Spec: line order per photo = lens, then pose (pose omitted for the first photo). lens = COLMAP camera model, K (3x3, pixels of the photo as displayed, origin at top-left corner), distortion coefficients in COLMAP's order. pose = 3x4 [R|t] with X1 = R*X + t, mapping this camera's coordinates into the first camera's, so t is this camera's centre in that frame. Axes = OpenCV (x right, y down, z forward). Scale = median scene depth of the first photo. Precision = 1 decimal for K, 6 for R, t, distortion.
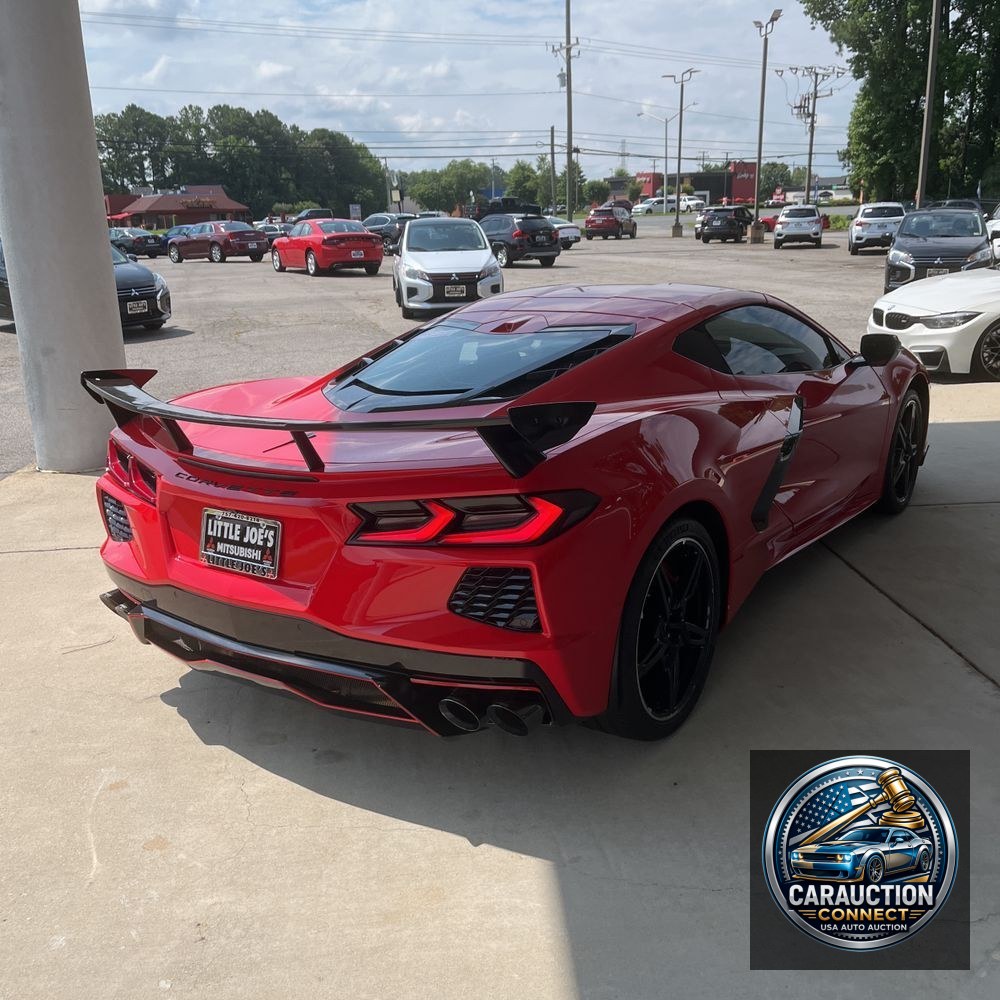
lens RADIAL K [[1032.3, 0, 471.4], [0, 1032.3, 514.0], [0, 0, 1]] dist [0.015343, 0.000000]
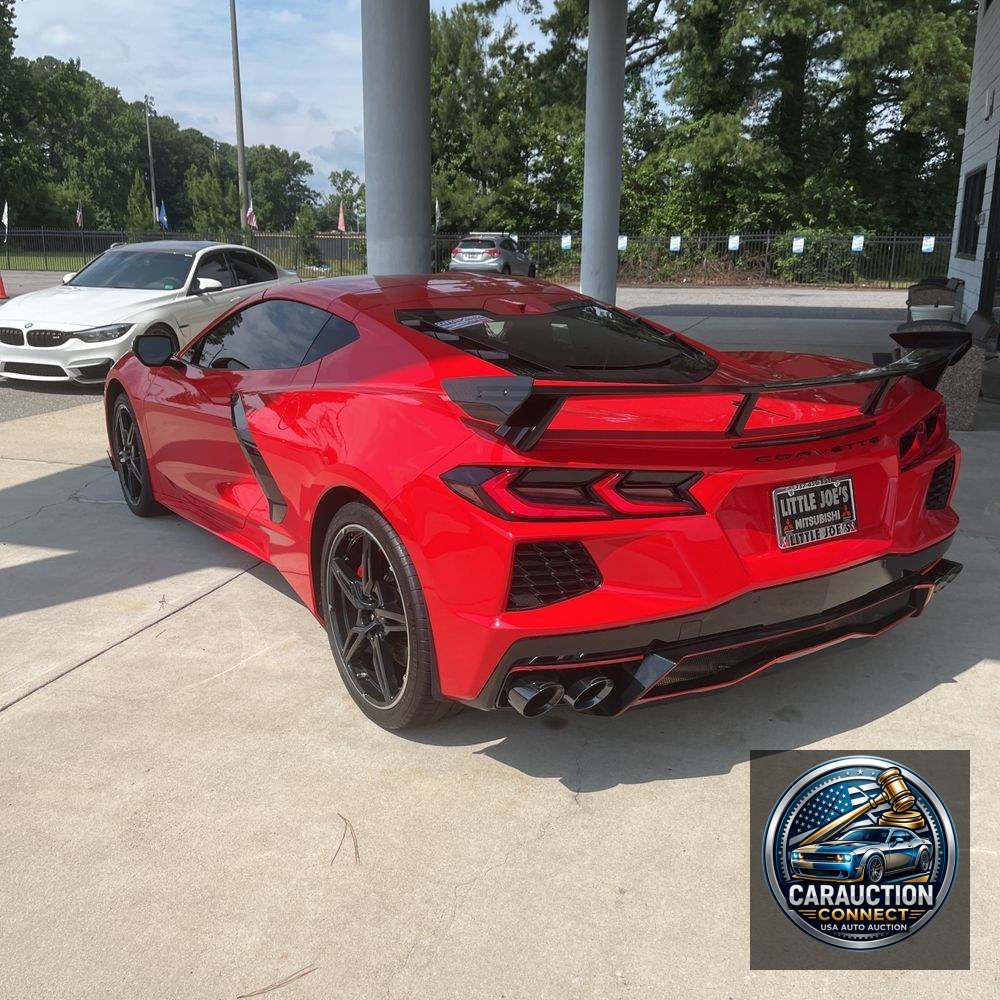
lens RADIAL K [[1032.3, 0, 502.2], [0, 1032.3, 498.5], [0, 0, 1]] dist [0.015343, 0.000000]
pose [[0.363840, -0.199262, 0.909899, -0.081153], [0.242066, 0.963515, 0.114209, -0.011118], [-0.899458, 0.178701, 0.398799, 0.058179]]
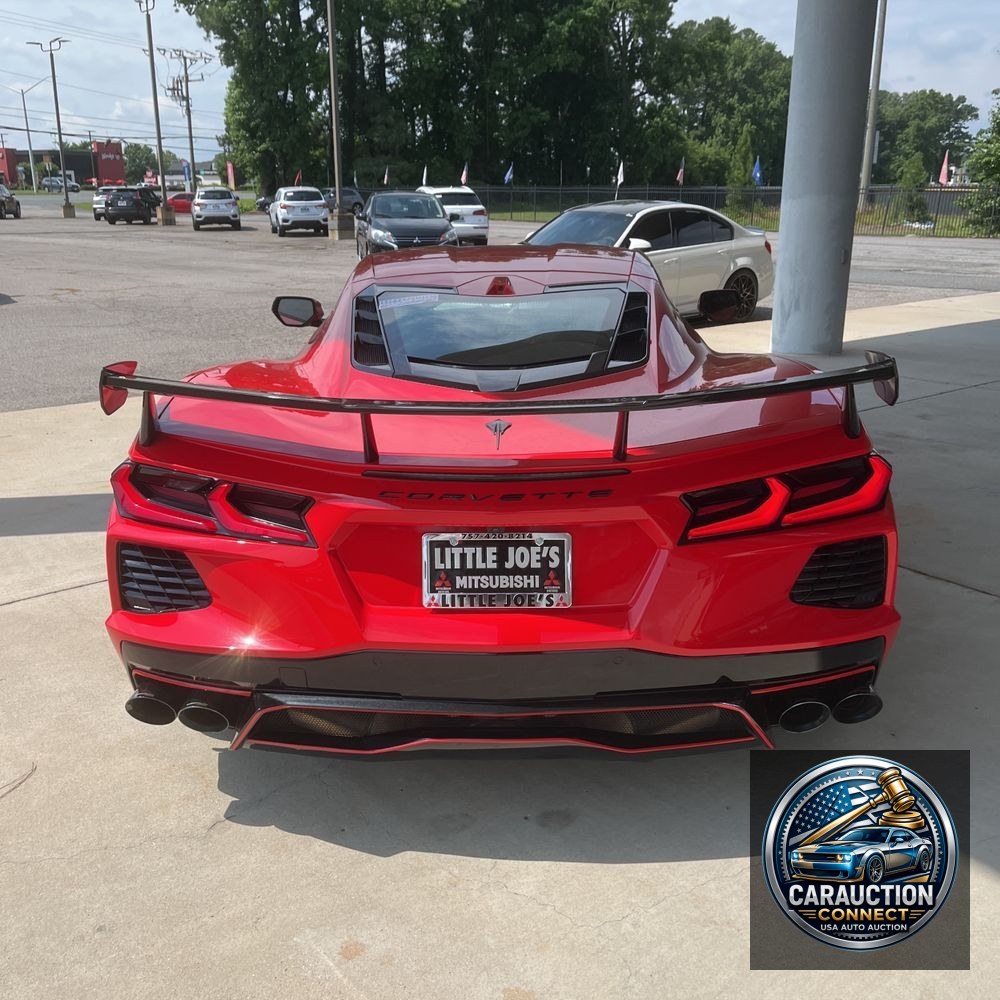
lens RADIAL K [[1032.3, 0, 495.8], [0, 1032.3, 503.3], [0, 0, 1]] dist [0.015343, 0.000000]
pose [[0.831868, -0.136559, 0.537910, -0.041664], [0.133934, 0.990004, 0.044206, -0.003648], [-0.538570, 0.035271, 0.841842, 0.023922]]
